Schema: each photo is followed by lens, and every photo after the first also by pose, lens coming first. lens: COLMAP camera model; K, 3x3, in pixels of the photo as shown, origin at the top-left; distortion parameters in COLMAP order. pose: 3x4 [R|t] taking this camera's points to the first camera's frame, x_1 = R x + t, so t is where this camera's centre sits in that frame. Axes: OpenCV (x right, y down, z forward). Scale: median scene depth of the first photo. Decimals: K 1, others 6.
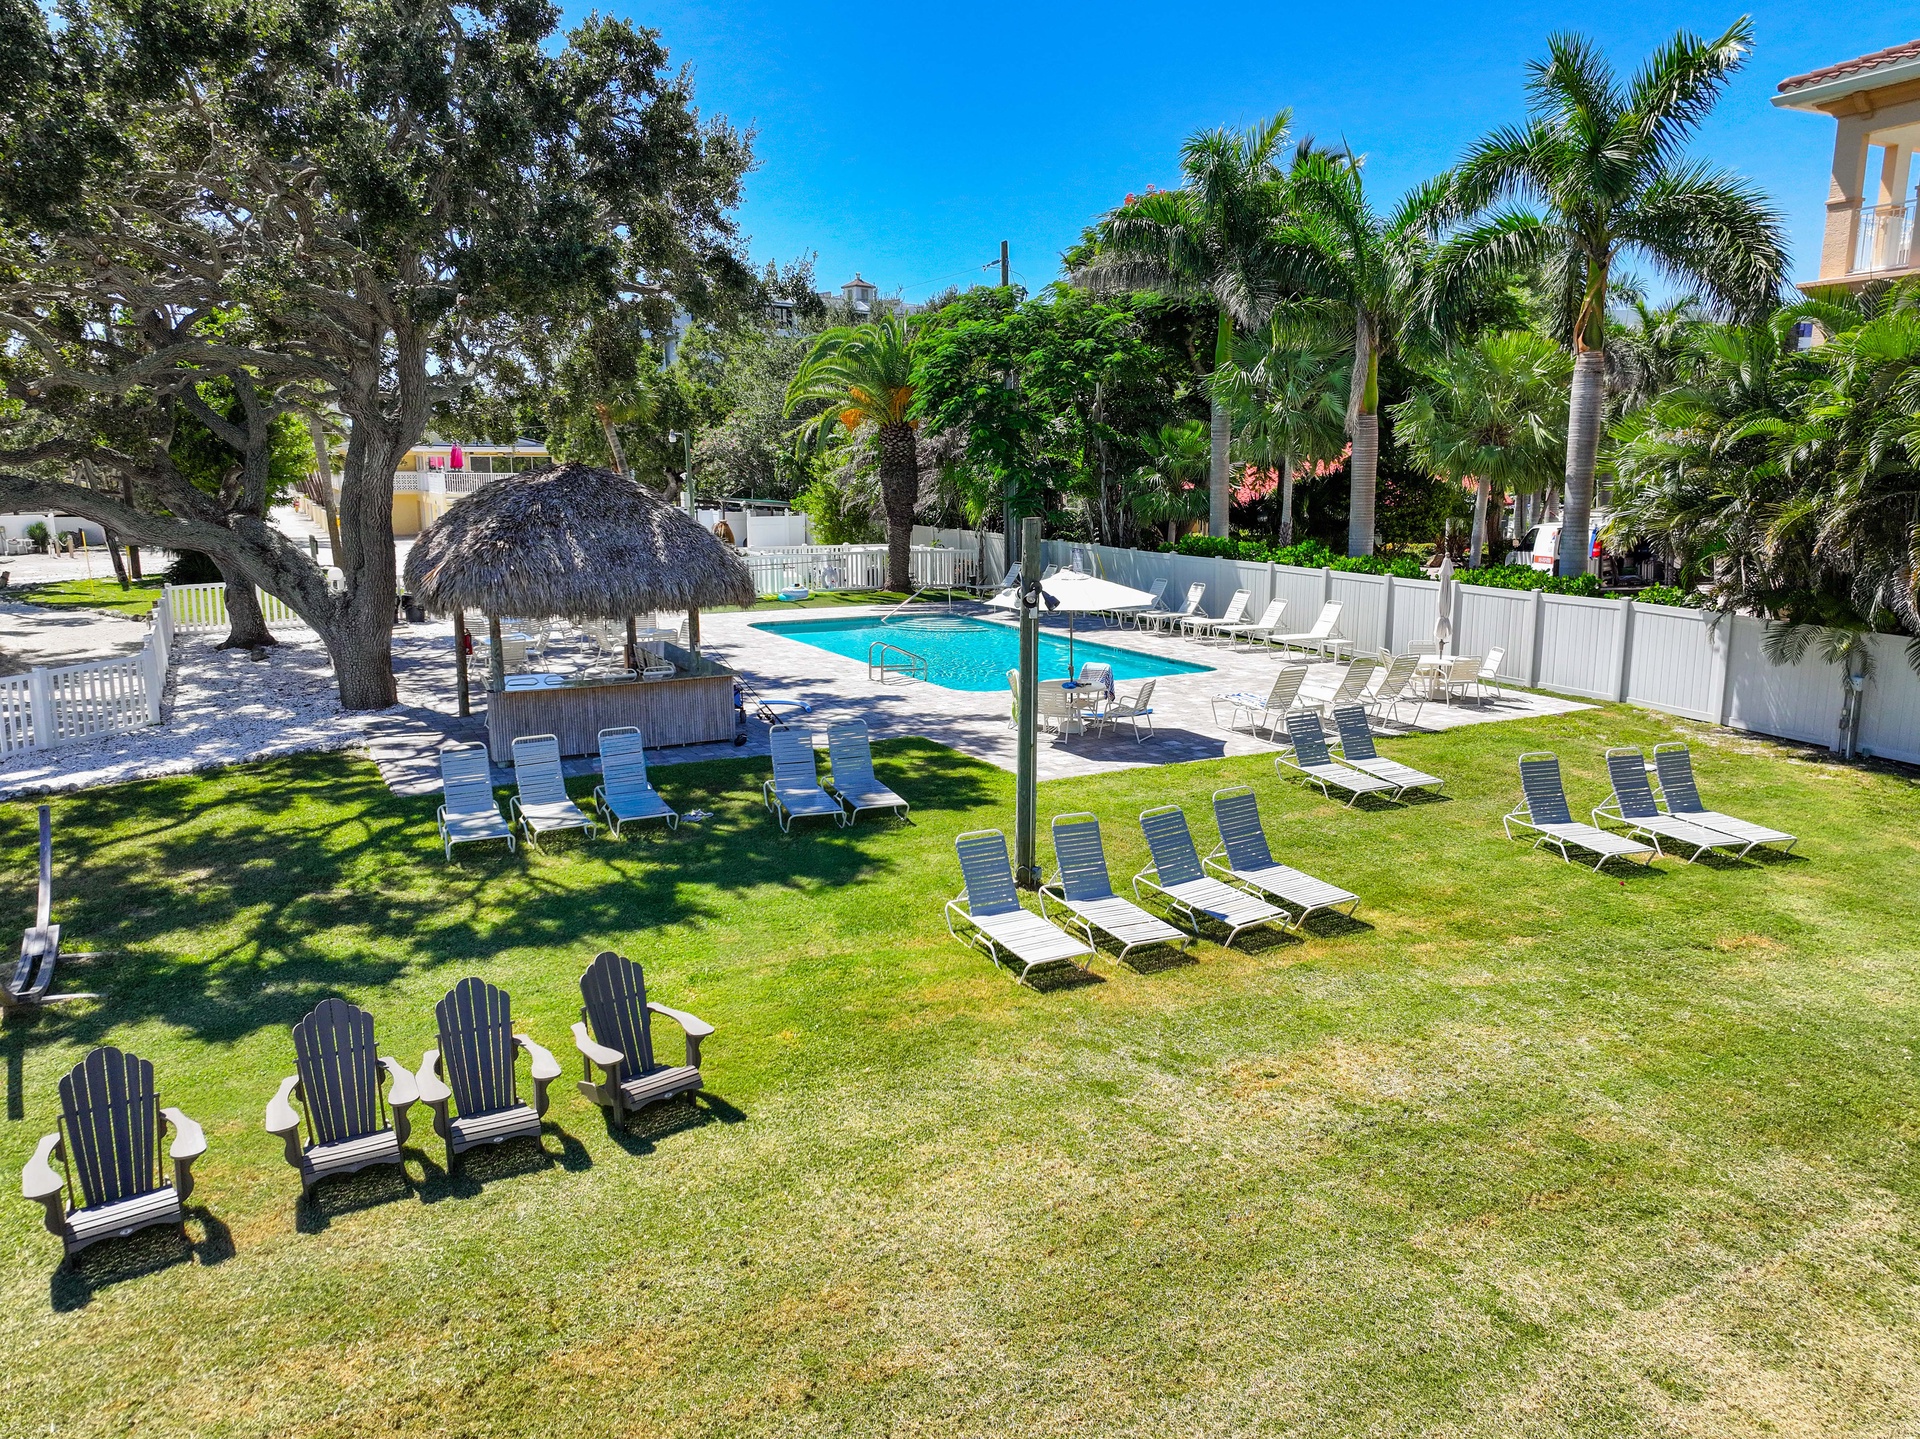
lens RADIAL K [[1342.9, 0, 962.6], [0, 1342.9, 717.0], [0, 0, 1]] dist [0.006202, 0.007624]
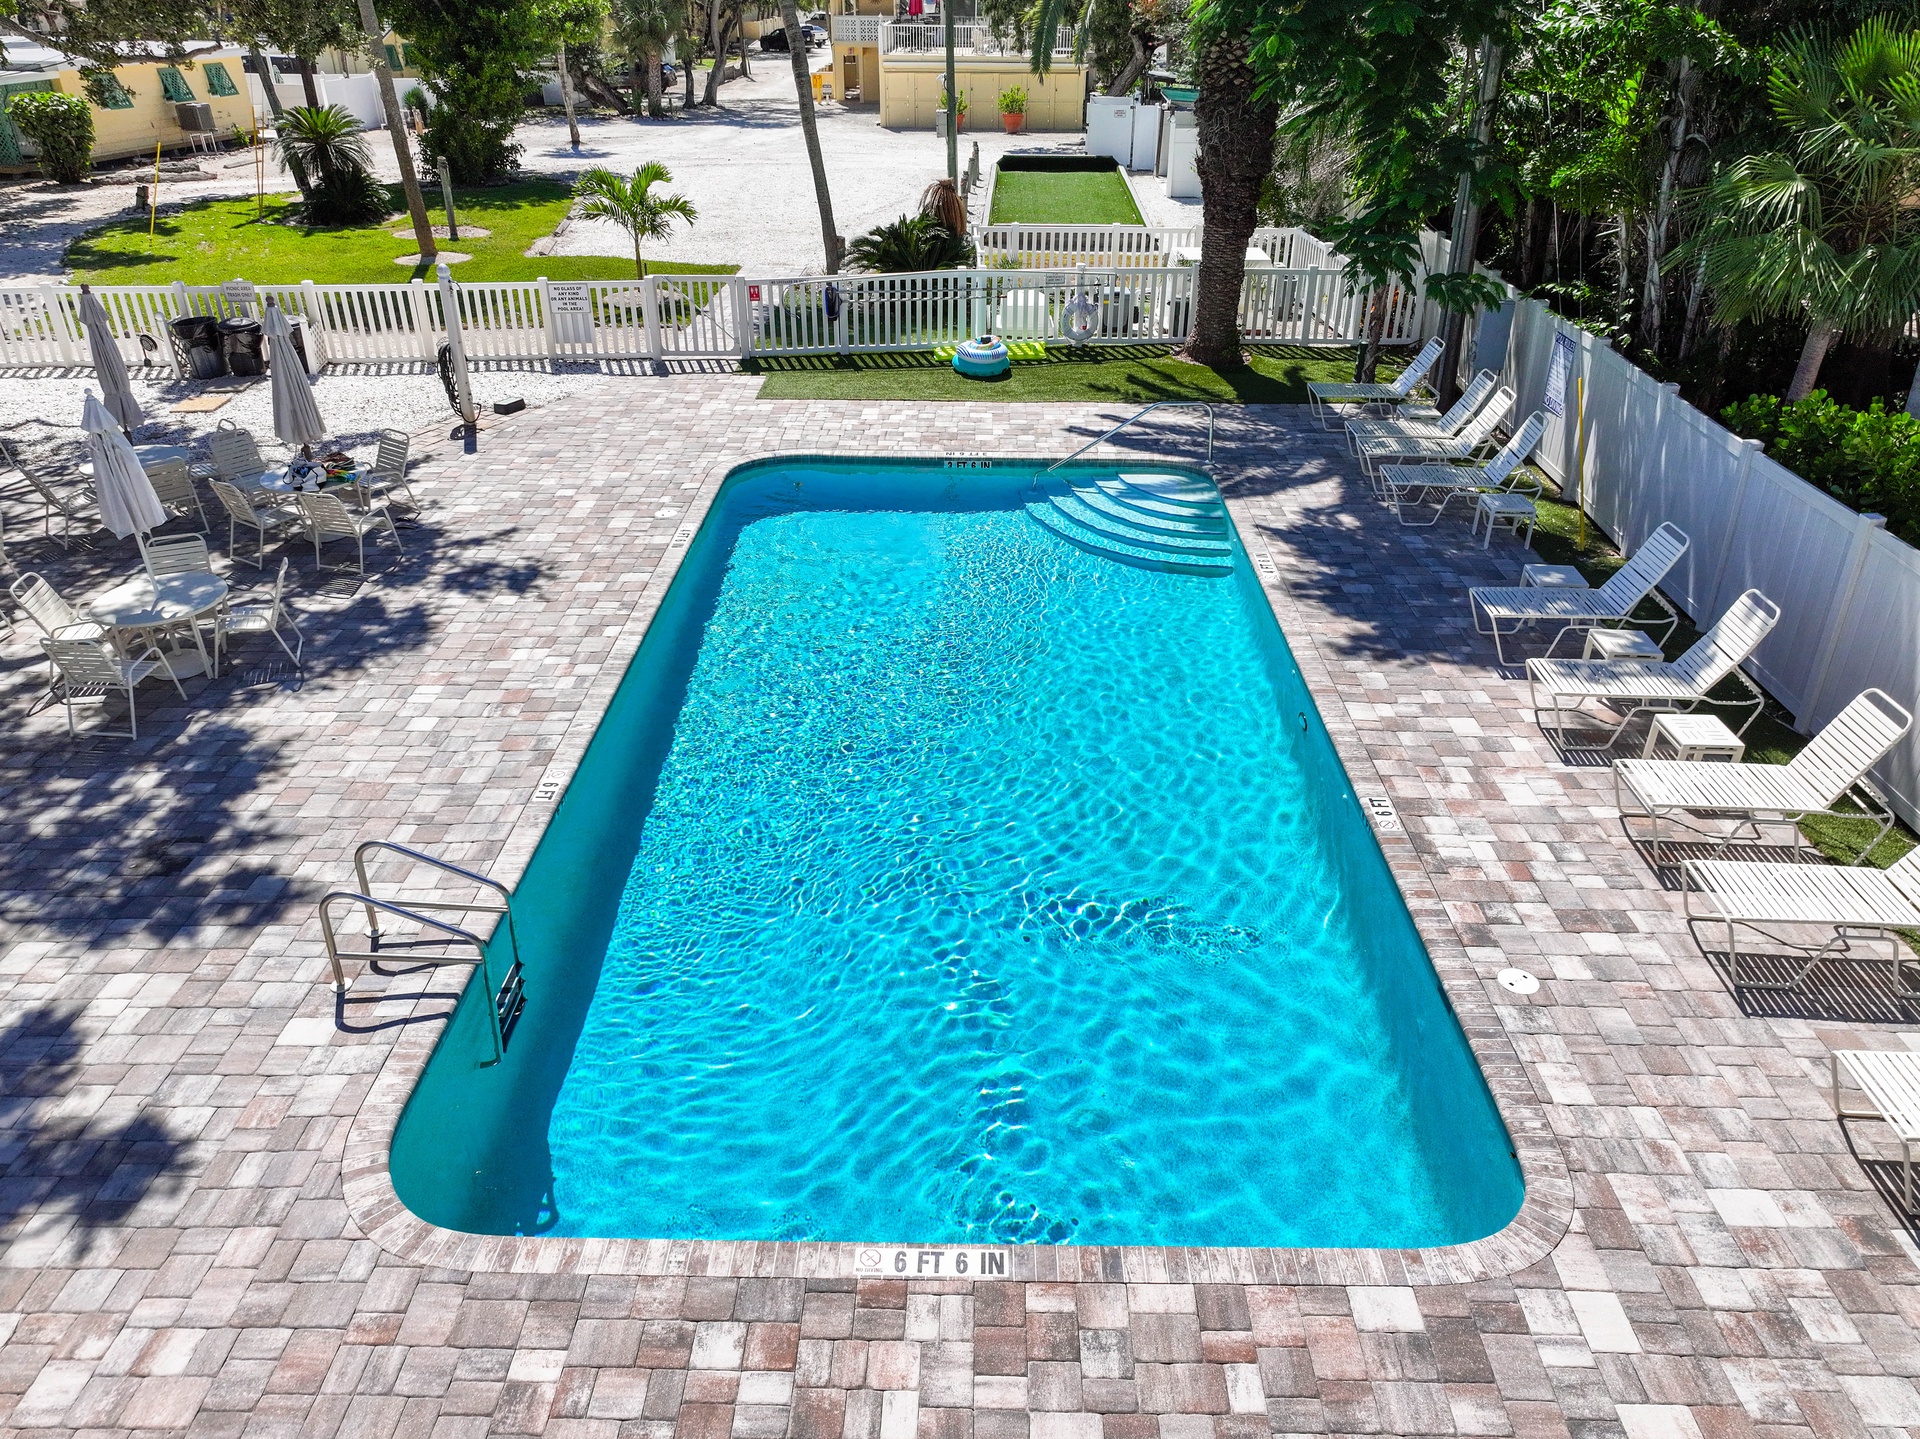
lens RADIAL K [[1367.0, 0, 960.0], [0, 1367.0, 719.5], [0, 0, 1]] dist [0.017283, -0.000097]
pose [[0.871739, 0.239507, -0.427442, 0.152752], [-0.096573, 0.939260, 0.329339, -0.159212], [0.480358, -0.245819, 0.841920, 0.612540]]
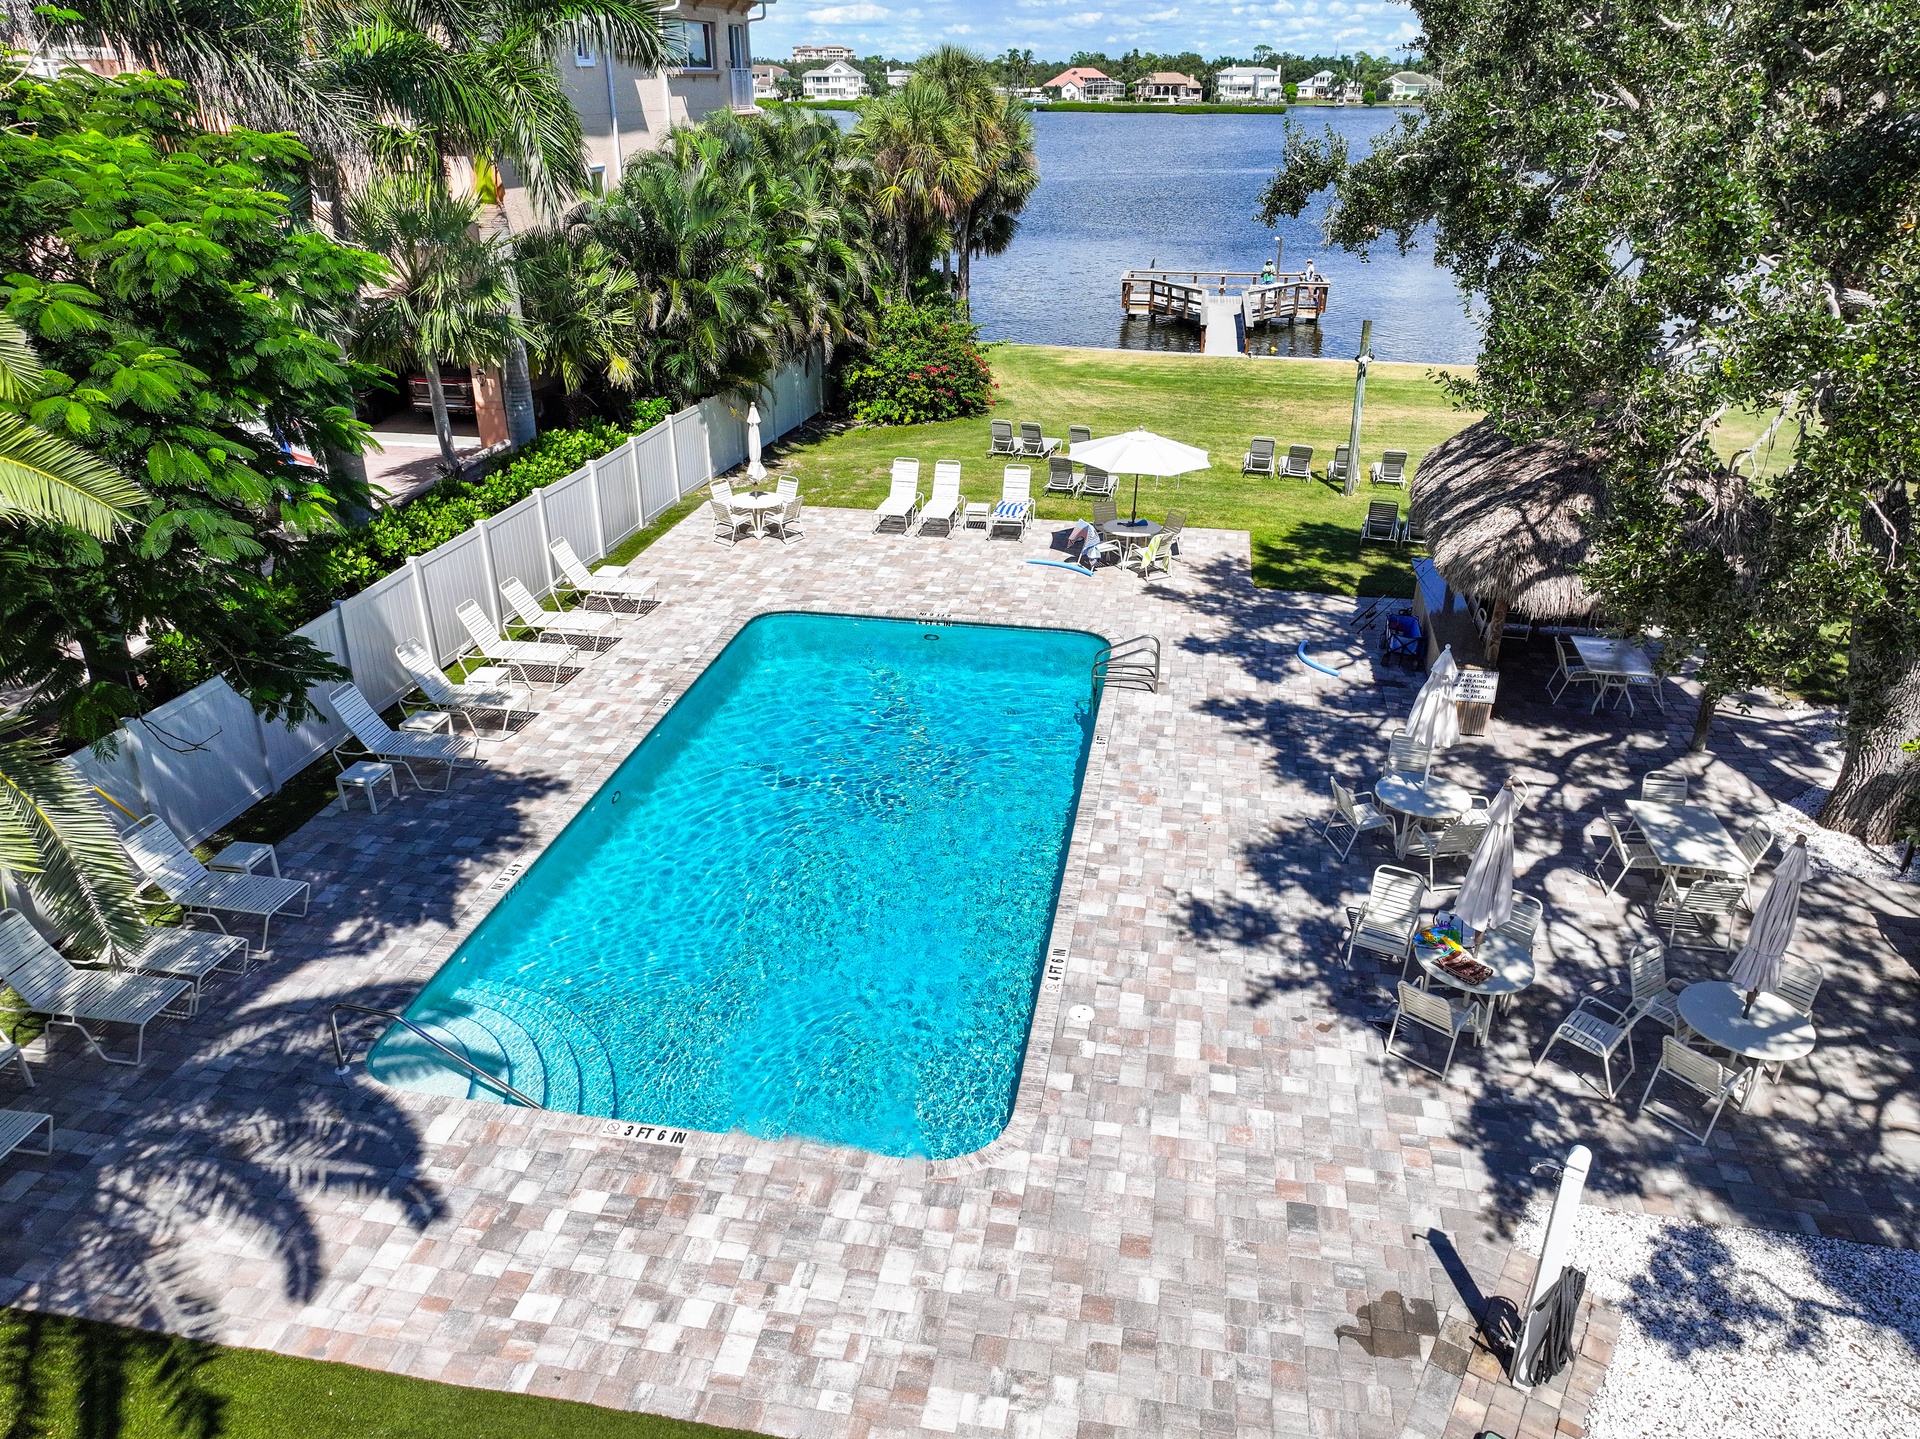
lens RADIAL K [[1342.9, 0, 962.6], [0, 1342.9, 717.0], [0, 0, 1]] dist [0.006202, 0.007624]
pose [[-0.782123, -0.264686, 0.564114, -0.320713], [0.121302, 0.823308, 0.554482, -0.349328], [-0.611203, 0.502101, -0.611821, 1.191078]]
